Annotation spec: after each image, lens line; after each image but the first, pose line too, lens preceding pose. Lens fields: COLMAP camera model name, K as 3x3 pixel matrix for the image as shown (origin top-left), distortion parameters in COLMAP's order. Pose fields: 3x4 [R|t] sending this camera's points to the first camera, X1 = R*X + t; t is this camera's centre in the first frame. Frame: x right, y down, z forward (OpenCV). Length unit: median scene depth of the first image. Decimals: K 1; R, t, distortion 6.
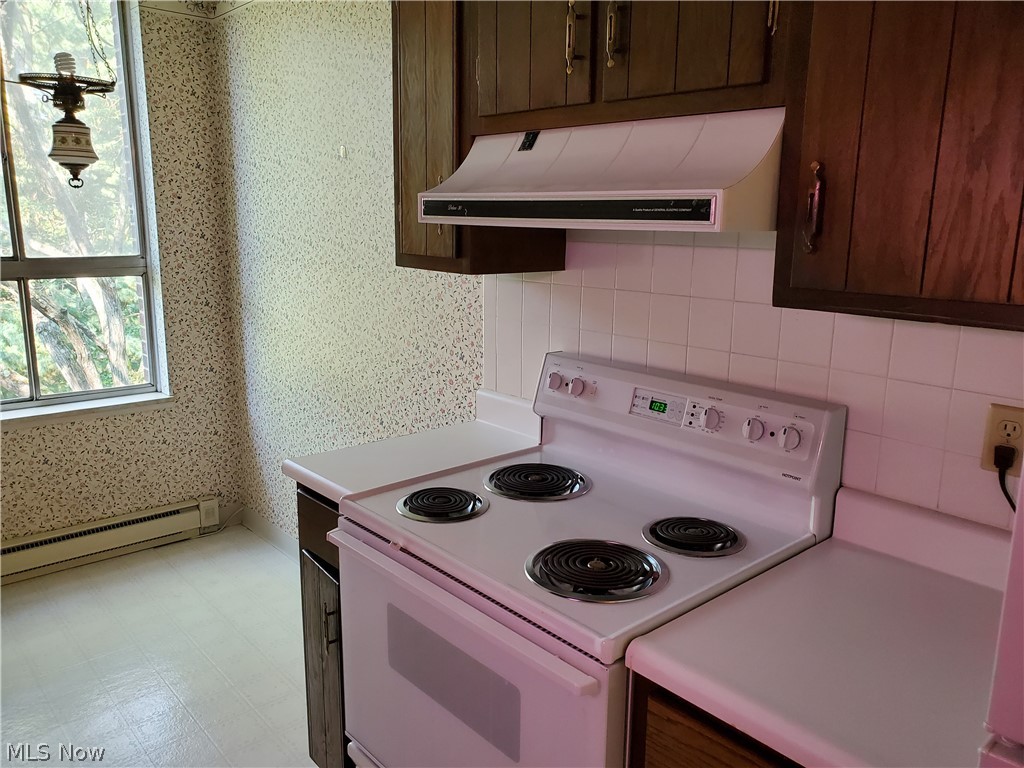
lens RADIAL K [[796.5, 0, 509.5], [0, 796.5, 385.0], [0, 0, 1]] dist [0.051041, -0.045223]
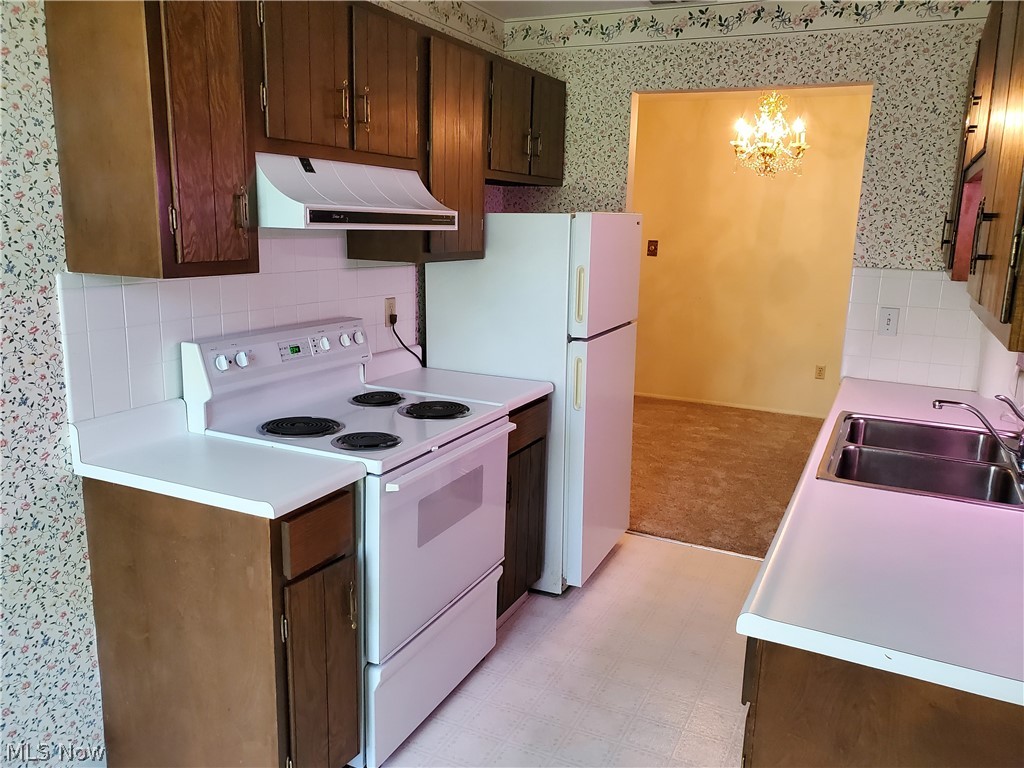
lens RADIAL K [[796.5, 0, 511.2], [0, 796.5, 380.8], [0, 0, 1]] dist [0.051041, -0.045223]
pose [[-0.409089, -0.203291, 0.889561, -1.356590], [0.160385, 0.943672, 0.289414, -0.293889], [-0.898289, 0.261068, -0.353441, 1.245406]]
